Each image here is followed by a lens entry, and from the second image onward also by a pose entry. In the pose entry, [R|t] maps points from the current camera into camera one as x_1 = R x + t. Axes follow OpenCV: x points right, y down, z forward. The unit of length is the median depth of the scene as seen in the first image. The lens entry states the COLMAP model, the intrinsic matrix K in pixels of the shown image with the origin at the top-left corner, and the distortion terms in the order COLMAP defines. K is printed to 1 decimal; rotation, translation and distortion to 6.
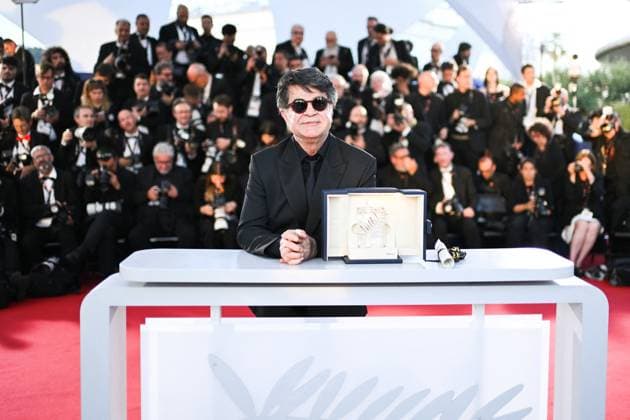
lens RADIAL K [[796.7, 0, 347.3], [0, 796.7, 173.5], [0, 0, 1]] dist [0.015195, 0.017339]
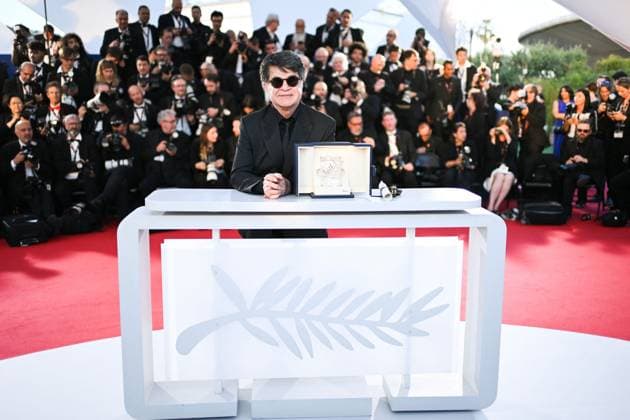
lens RADIAL K [[693.7, 0, 315.0], [0, 693.7, 210.0], [0, 0, 1]] dist [0.012856, 0.016345]
pose [[0.999979, -0.004266, 0.004958, -0.001737], [0.003775, 0.995450, 0.095215, 0.011726], [-0.005342, -0.095194, 0.995444, -0.093364]]
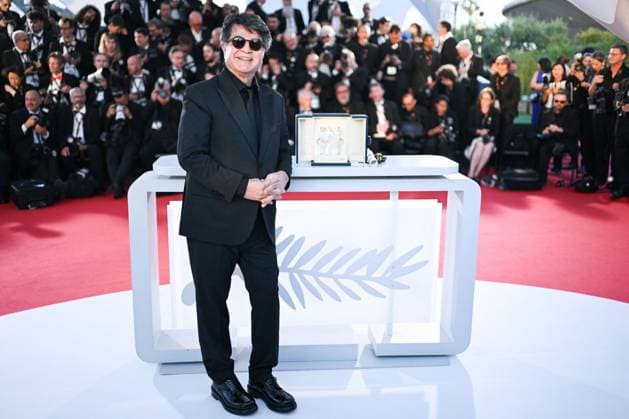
lens RADIAL K [[692.6, 0, 314.5], [0, 692.6, 209.5], [0, 0, 1]] dist [0.012856, 0.016345]
pose [[0.999785, -0.002276, 0.020617, -0.005948], [-0.000648, 0.990051, 0.140710, 0.008402], [-0.020732, -0.140693, 0.989836, -0.158429]]
